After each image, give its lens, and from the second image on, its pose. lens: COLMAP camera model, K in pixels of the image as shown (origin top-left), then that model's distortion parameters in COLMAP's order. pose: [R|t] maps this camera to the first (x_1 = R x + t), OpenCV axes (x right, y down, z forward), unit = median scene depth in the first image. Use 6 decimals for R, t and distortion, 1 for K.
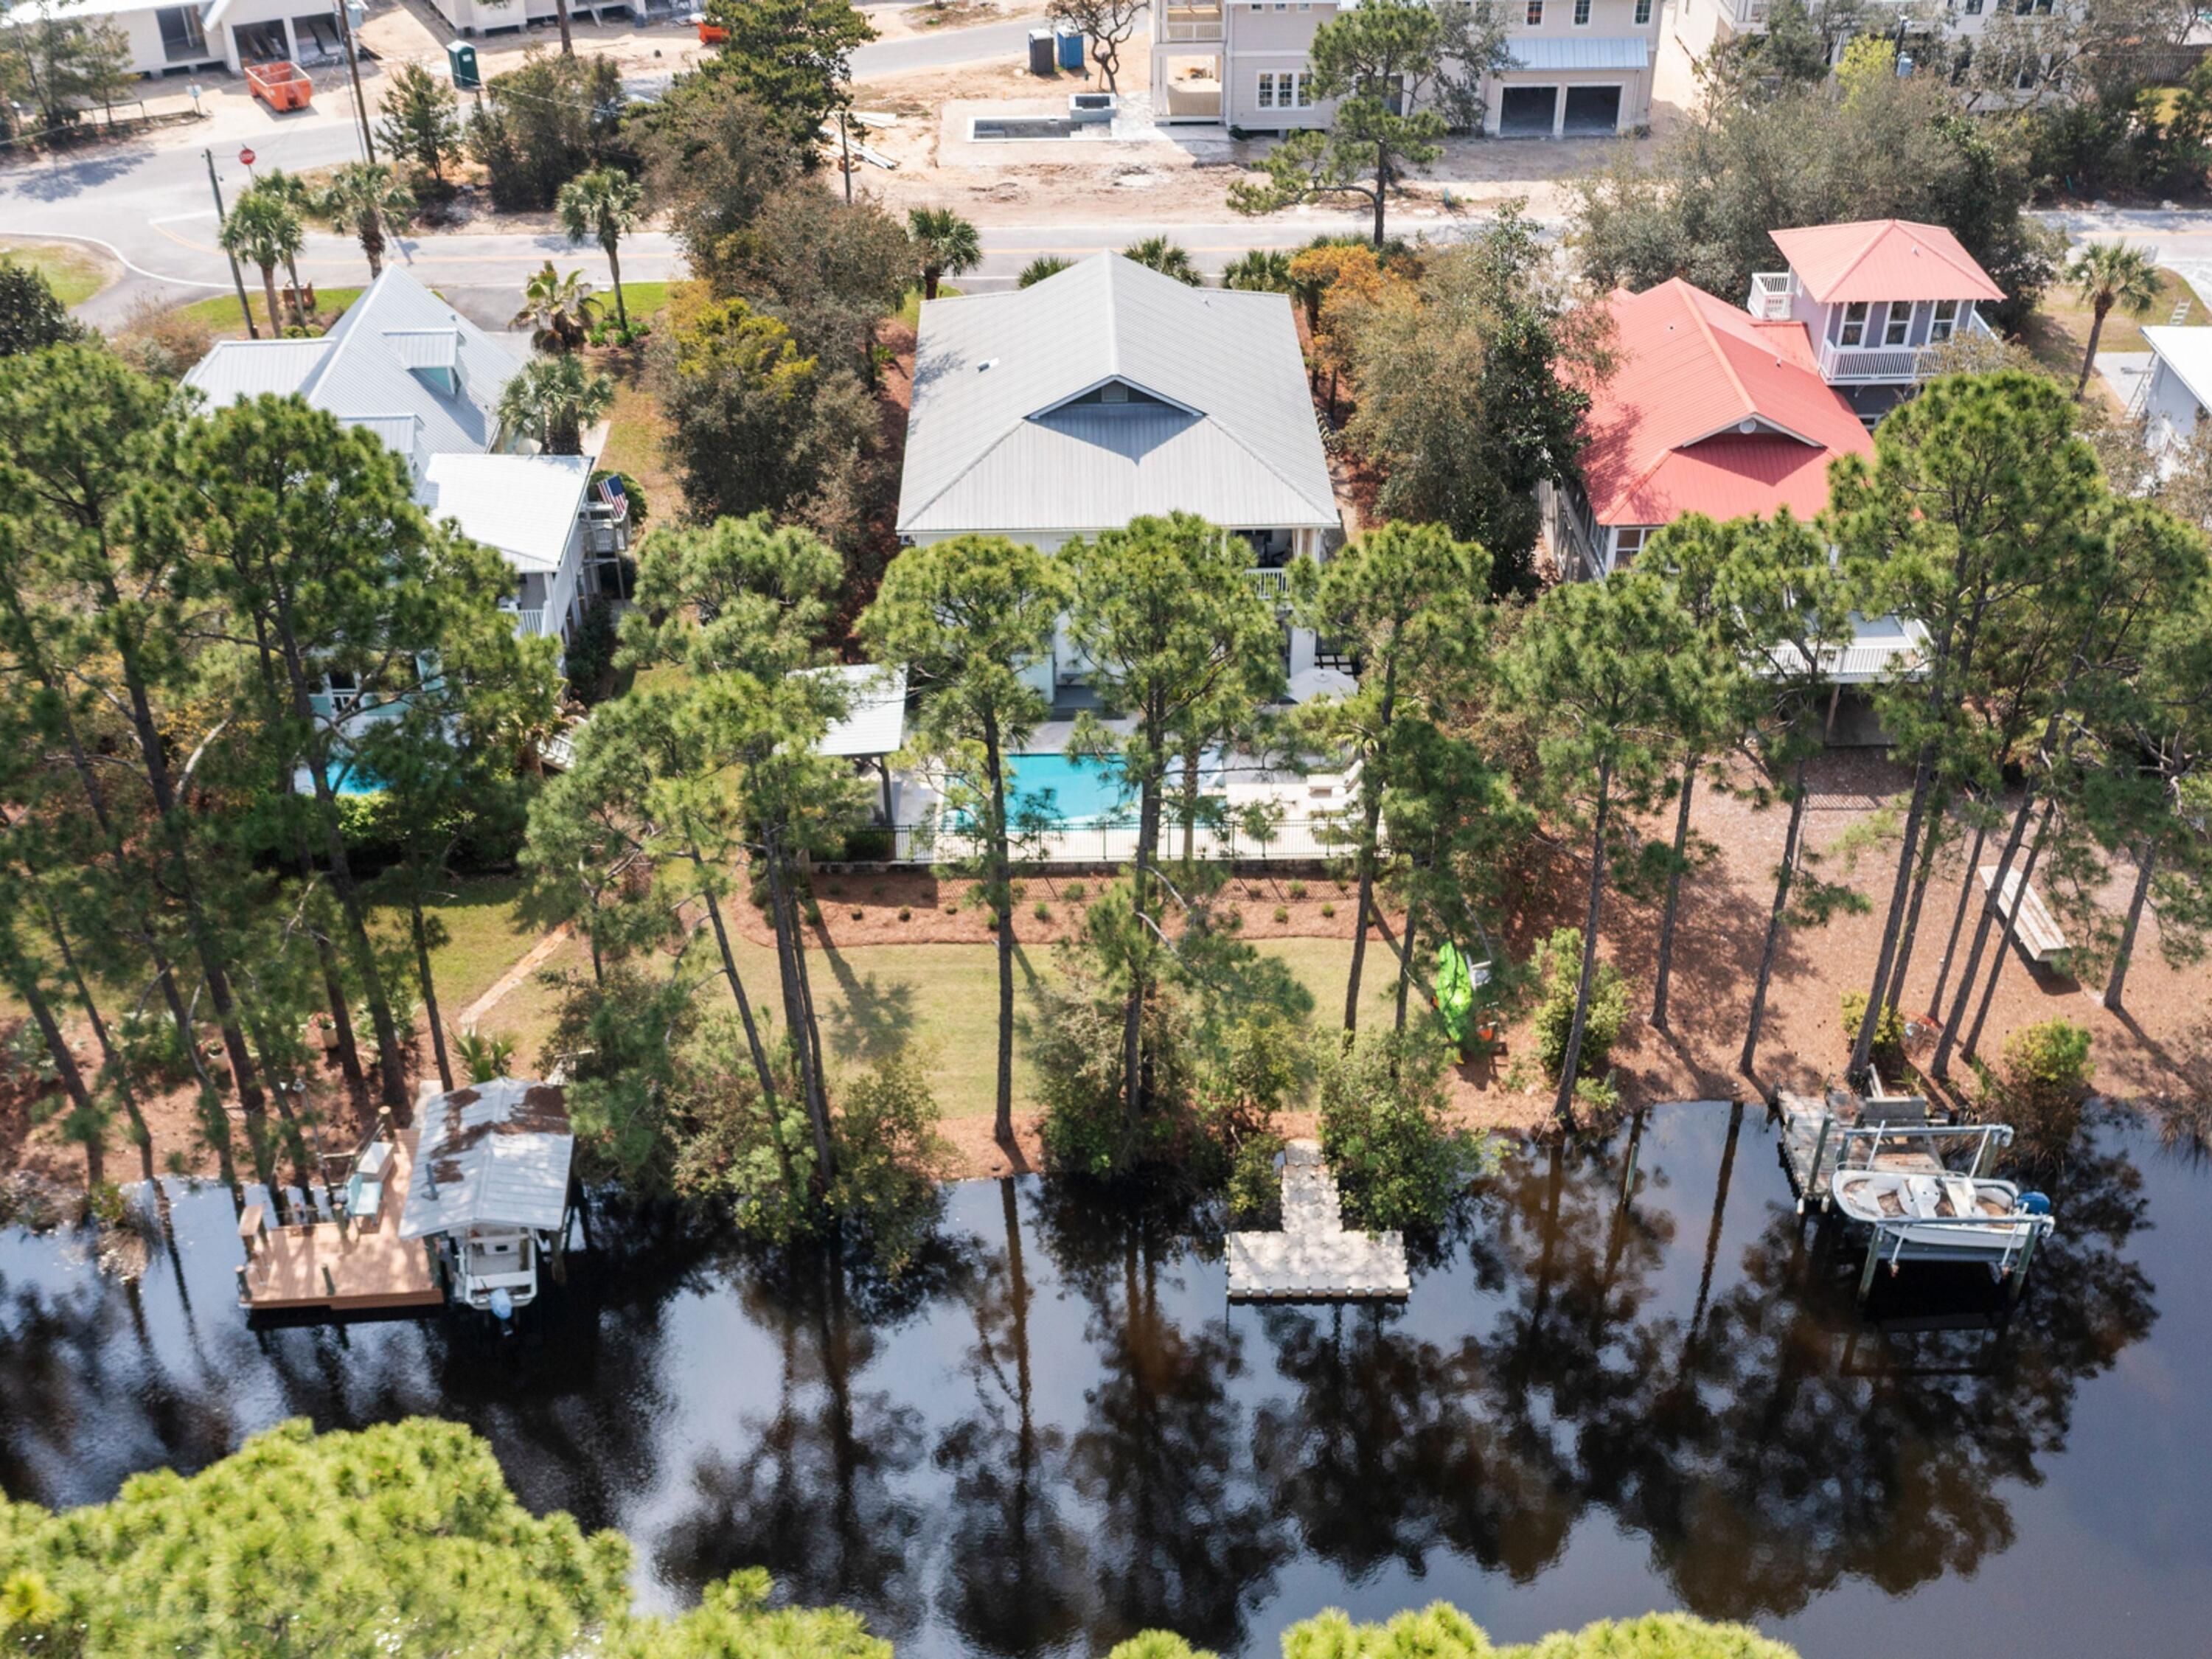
lens RADIAL K [[2381.6, 0, 1106.0], [0, 2381.6, 829.5], [0, 0, 1]] dist [0.001764, 0.014266]
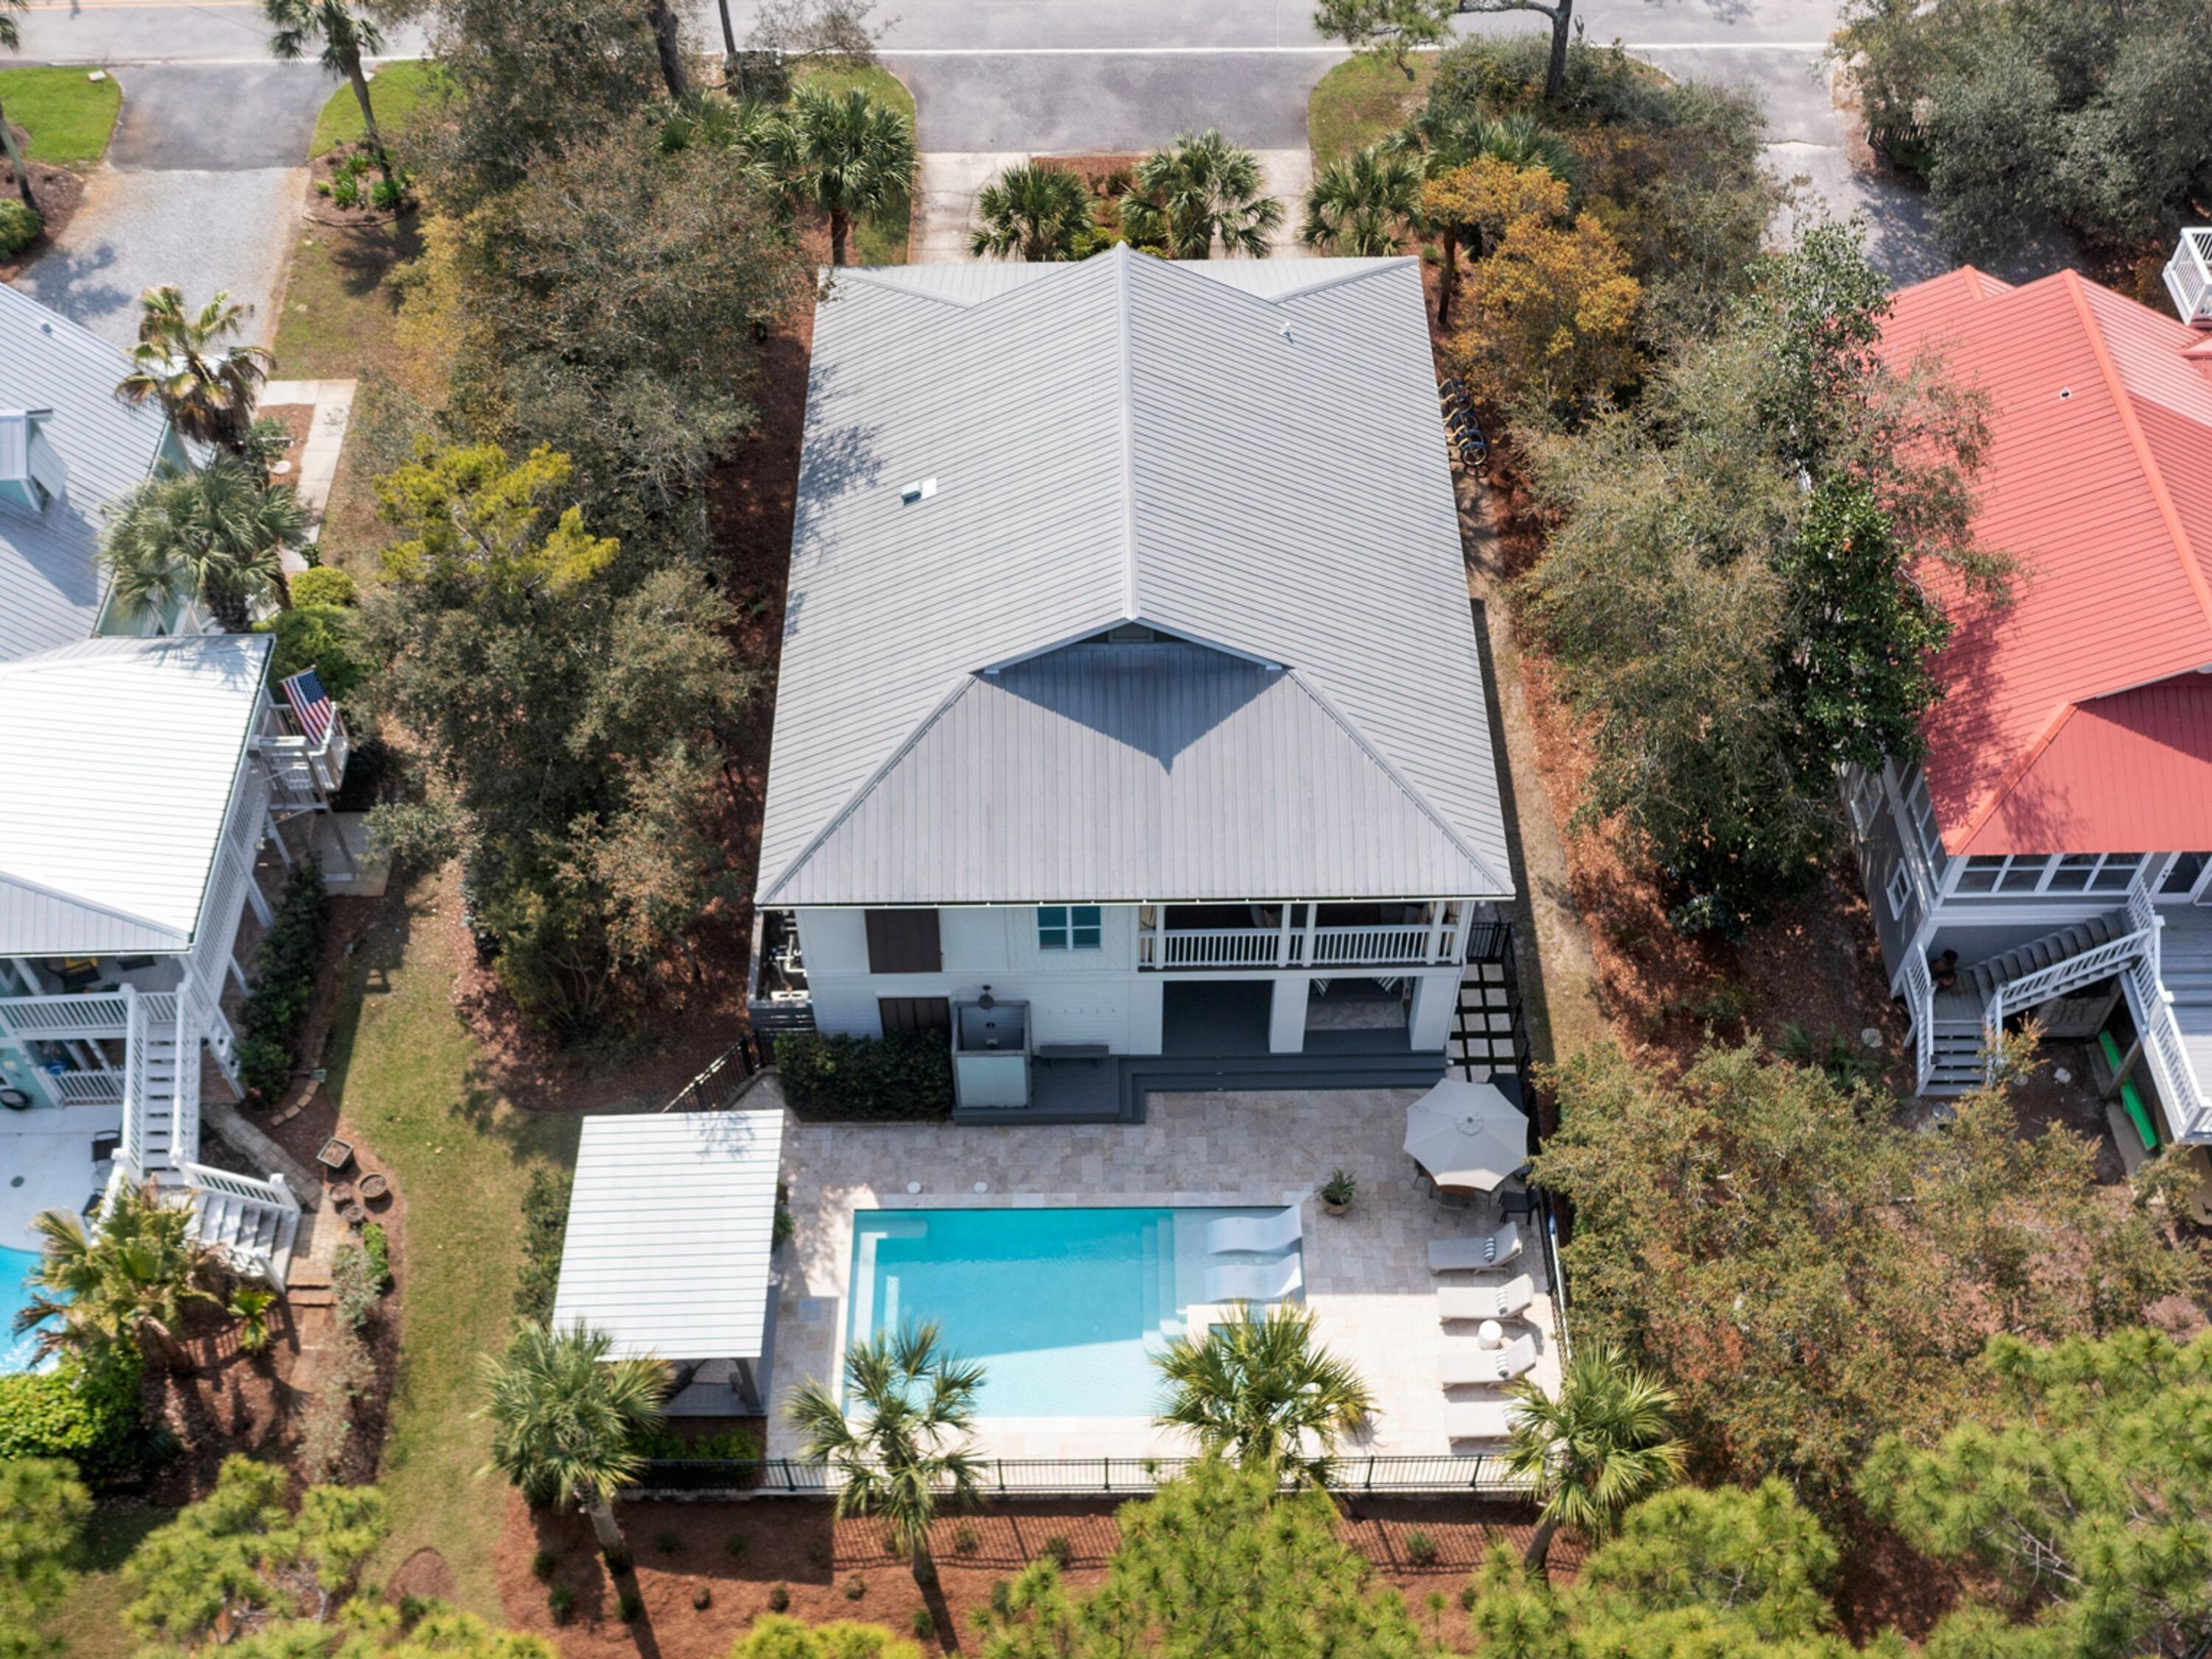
lens RADIAL K [[2381.6, 0, 1106.0], [0, 2381.6, 829.5], [0, 0, 1]] dist [0.001764, 0.014266]
pose [[0.999950, 0.007929, -0.006115, 0.001382], [-0.005850, 0.958251, 0.285868, -0.305496], [0.008126, -0.285817, 0.958250, 0.436394]]
